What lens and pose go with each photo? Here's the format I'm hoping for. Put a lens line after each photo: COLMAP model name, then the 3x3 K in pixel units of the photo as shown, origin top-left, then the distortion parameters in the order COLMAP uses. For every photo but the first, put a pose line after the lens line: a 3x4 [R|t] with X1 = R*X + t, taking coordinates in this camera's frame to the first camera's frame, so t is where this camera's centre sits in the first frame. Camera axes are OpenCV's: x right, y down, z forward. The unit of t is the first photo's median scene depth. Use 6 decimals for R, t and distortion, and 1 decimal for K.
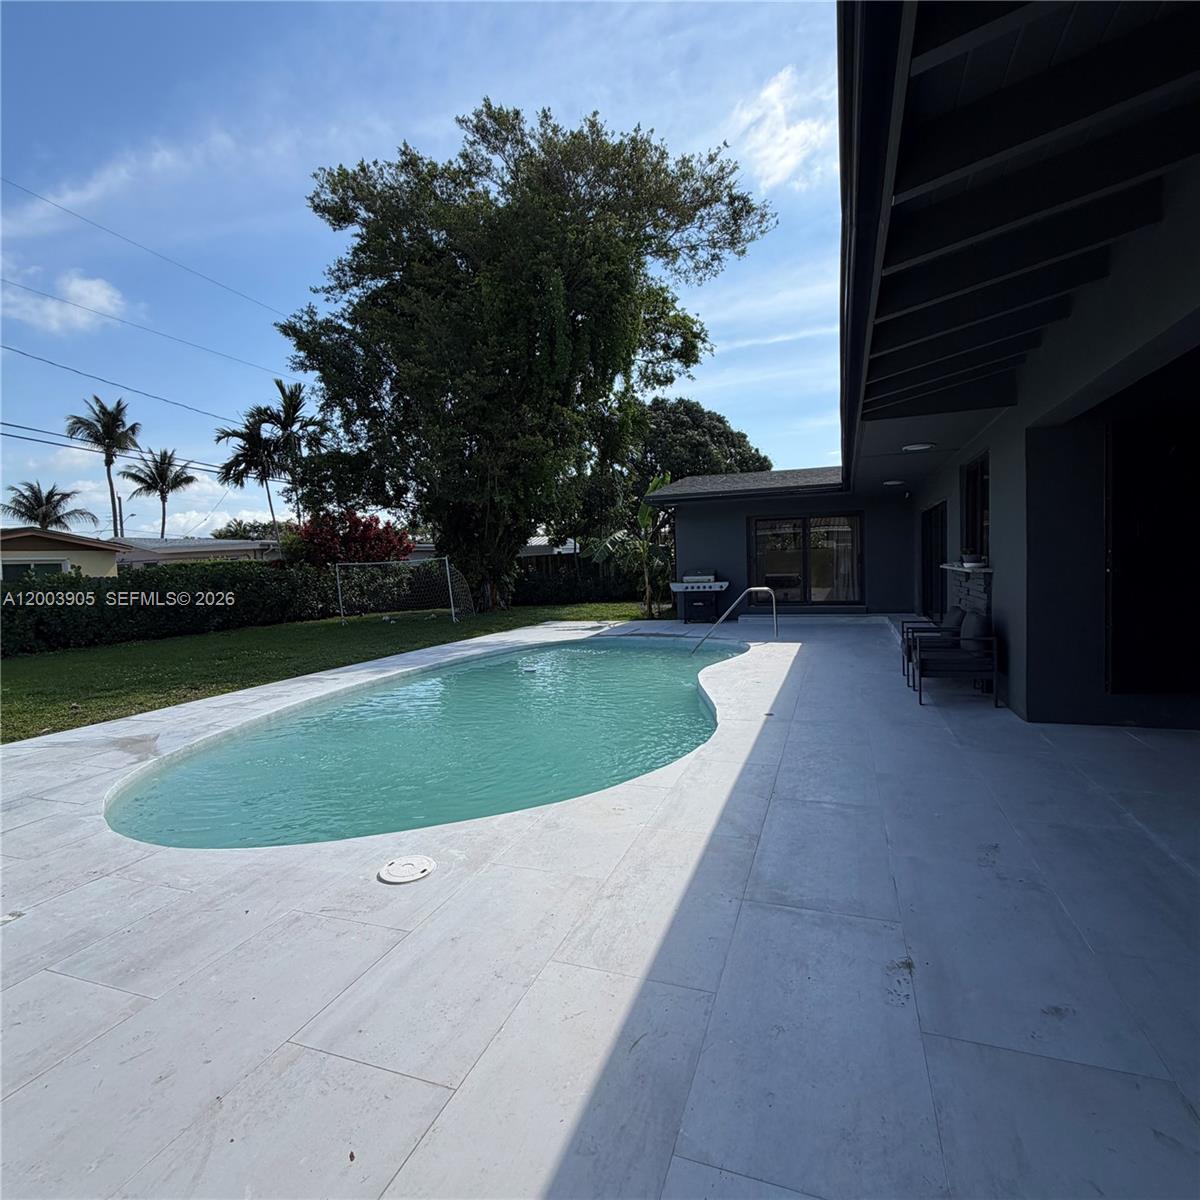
lens RADIAL K [[635.8, 0, 600.0], [0, 635.8, 601.3], [0, 0, 1]] dist [-0.000878, -0.000357]
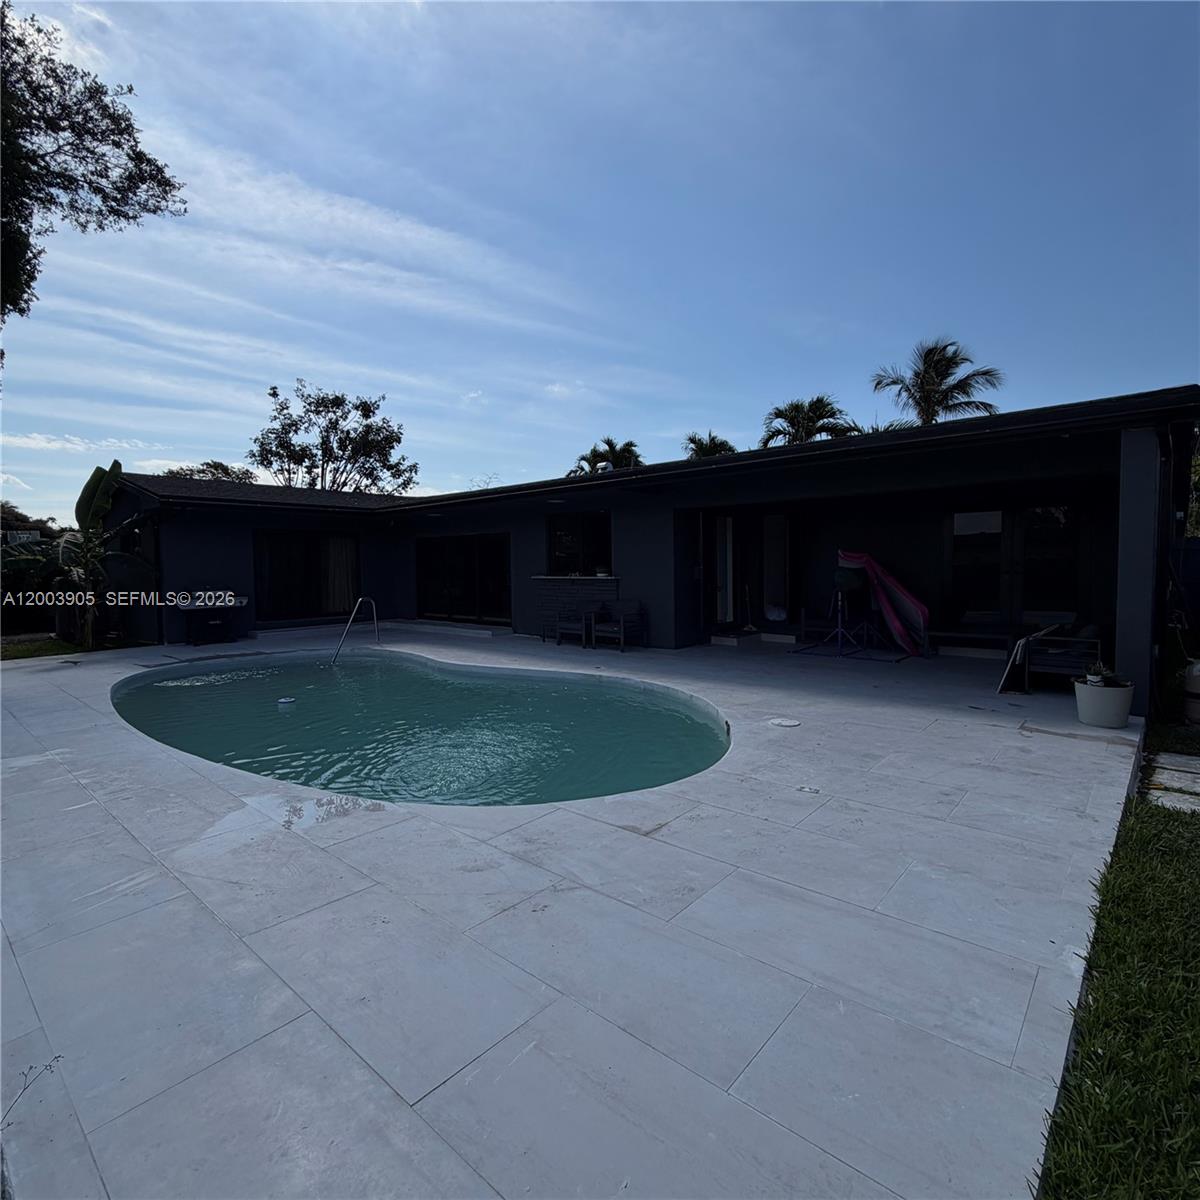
lens RADIAL K [[635.8, 0, 600.4], [0, 635.8, 599.2], [0, 0, 1]] dist [-0.000878, -0.000357]
pose [[0.344447, -0.016642, 0.938658, -0.946519], [0.052112, 0.998640, -0.001417, 0.007873], [-0.937358, 0.049403, 0.344846, 0.340941]]
